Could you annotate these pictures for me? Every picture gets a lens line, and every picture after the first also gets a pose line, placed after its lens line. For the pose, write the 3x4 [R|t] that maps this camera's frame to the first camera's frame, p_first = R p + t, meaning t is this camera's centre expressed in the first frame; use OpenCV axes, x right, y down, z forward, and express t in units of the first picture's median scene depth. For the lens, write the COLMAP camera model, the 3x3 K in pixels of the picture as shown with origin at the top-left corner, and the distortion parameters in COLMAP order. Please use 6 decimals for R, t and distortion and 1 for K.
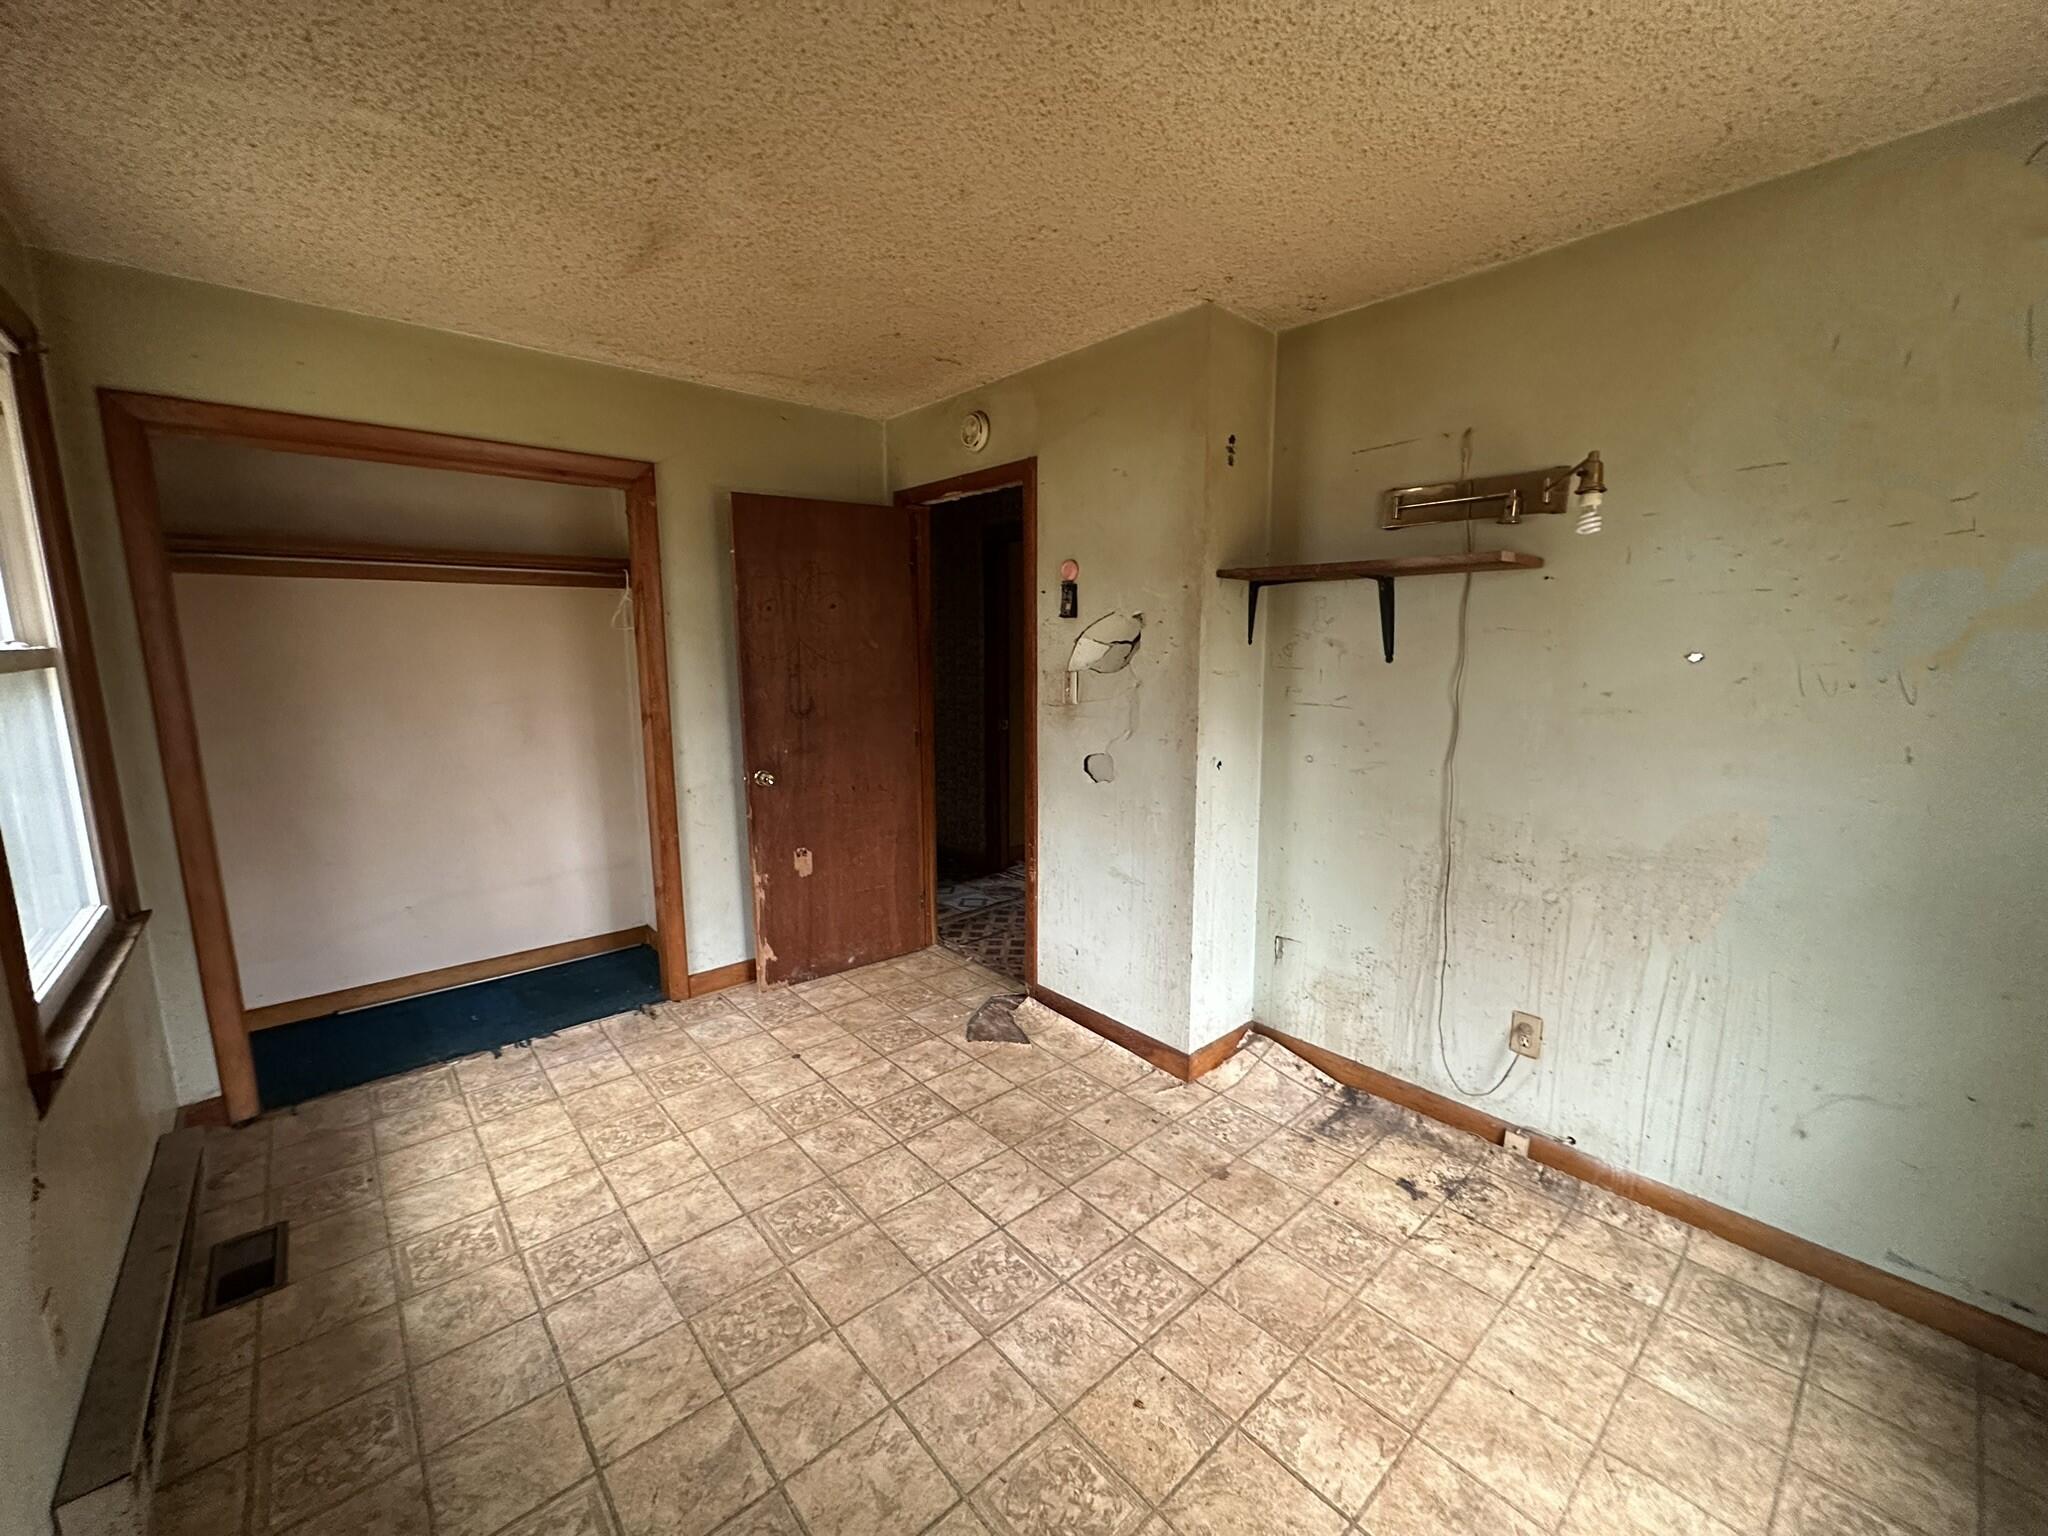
lens RADIAL K [[815.7, 0, 1029.0], [0, 815.7, 766.2], [0, 0, 1]] dist [-0.000509, 0.000258]
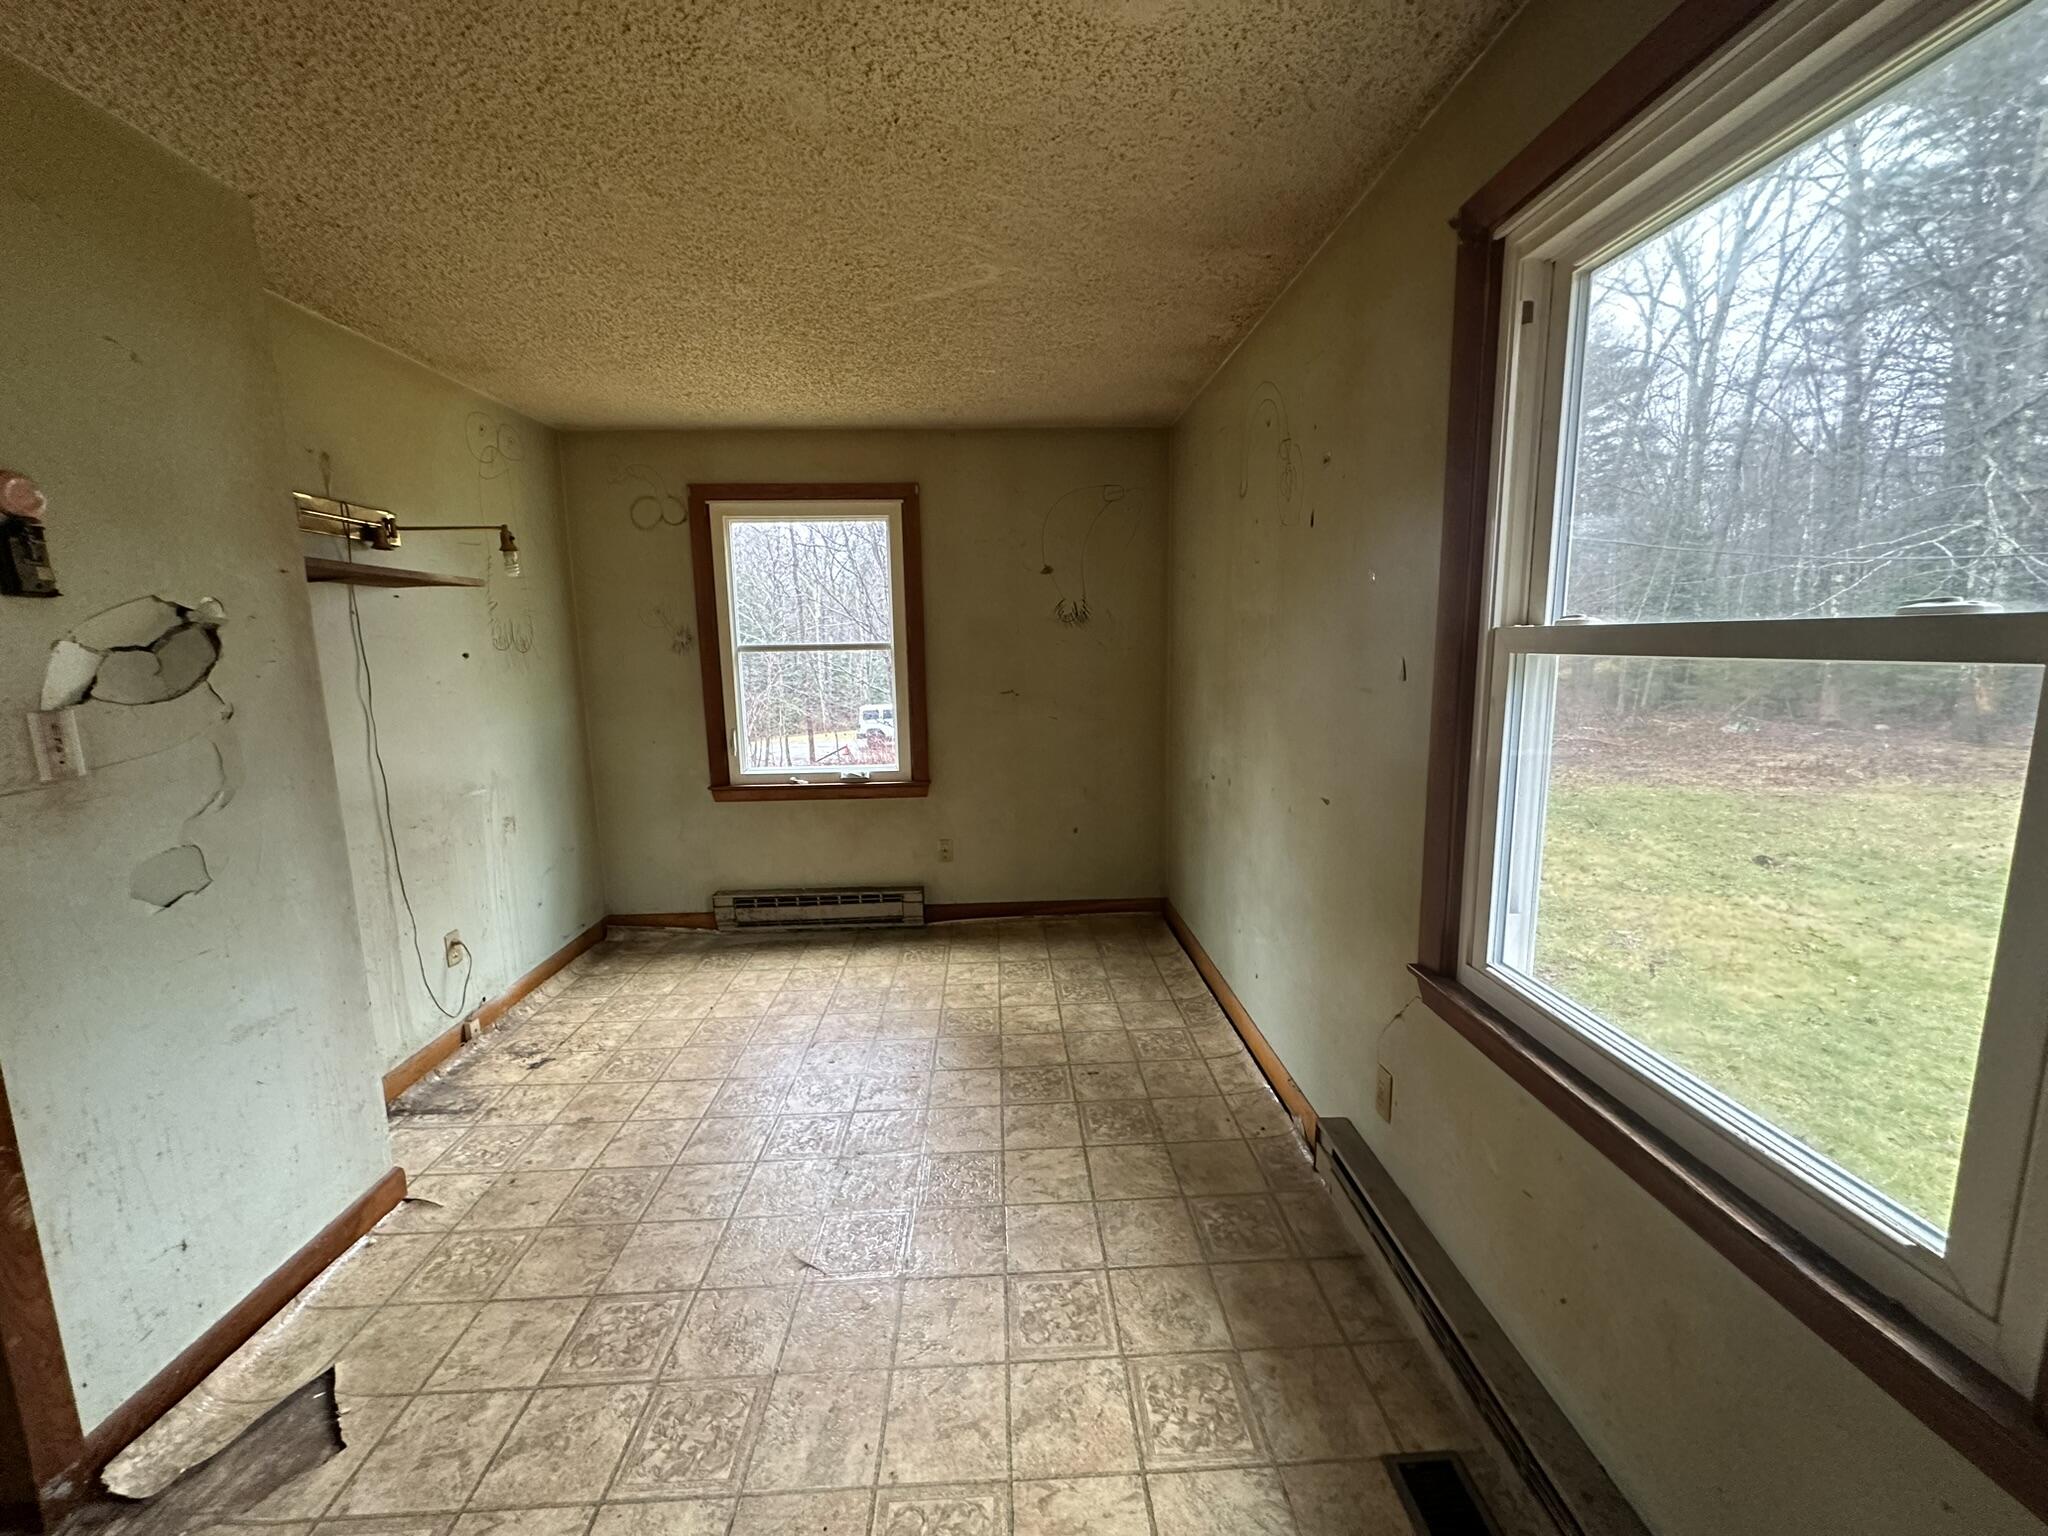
lens RADIAL K [[815.7, 0, 1022.7], [0, 815.7, 766.0], [0, 0, 1]] dist [-0.000509, 0.000258]
pose [[-0.771334, -0.081314, 0.631214, -0.965590], [0.118734, 0.956005, 0.268246, -0.205582], [-0.625256, 0.281854, -0.727745, 1.416135]]
